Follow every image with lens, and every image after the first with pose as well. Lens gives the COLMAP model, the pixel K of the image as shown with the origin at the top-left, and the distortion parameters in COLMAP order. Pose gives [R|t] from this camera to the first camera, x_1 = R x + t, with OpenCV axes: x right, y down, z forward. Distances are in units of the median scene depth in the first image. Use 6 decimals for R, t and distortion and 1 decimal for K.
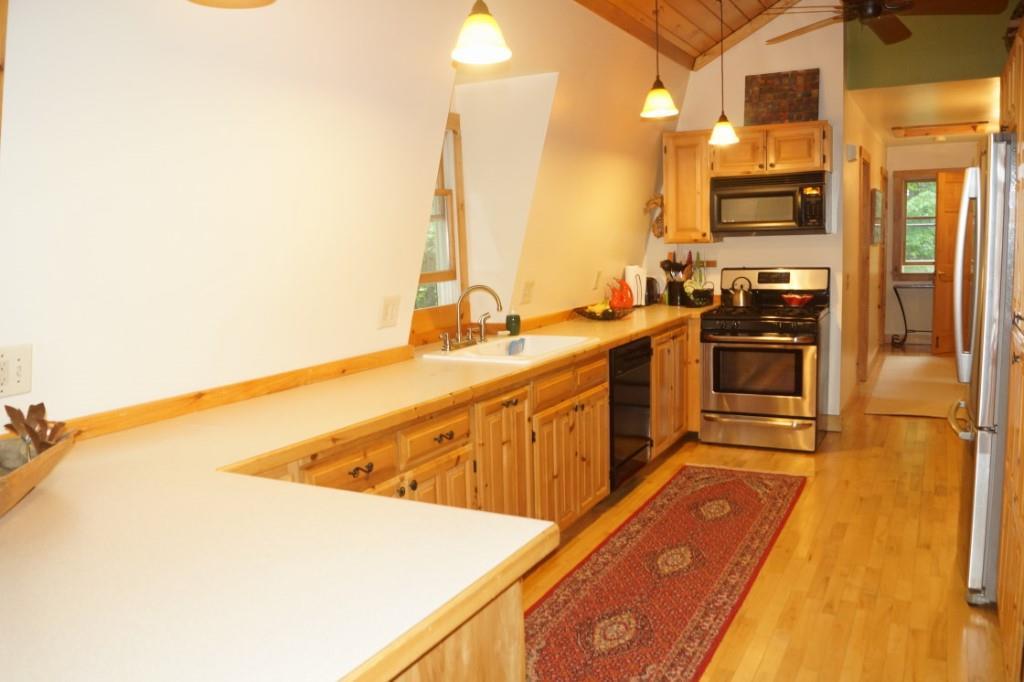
lens RADIAL K [[806.4, 0, 506.5], [0, 806.4, 356.1], [0, 0, 1]] dist [-0.084390, 0.010359]
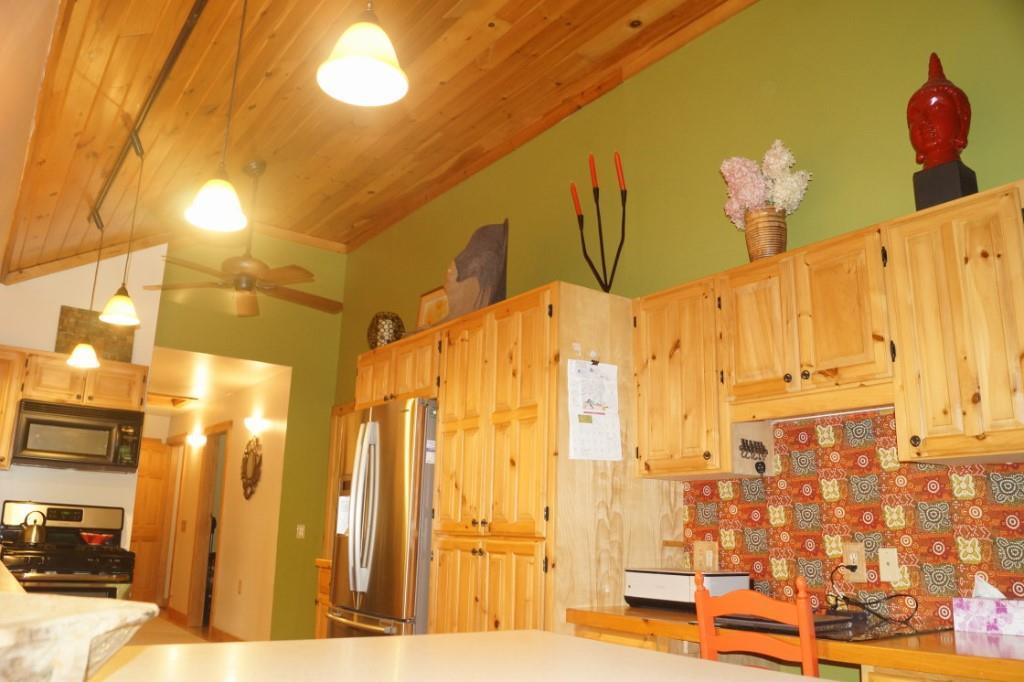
lens RADIAL K [[806.4, 0, 506.5], [0, 806.4, 356.1], [0, 0, 1]] dist [-0.084390, 0.010359]
pose [[0.438784, 0.243747, 0.864903, -0.291530], [0.078268, 0.948483, -0.307008, 0.050806], [-0.895178, 0.202405, 0.397101, 0.132499]]
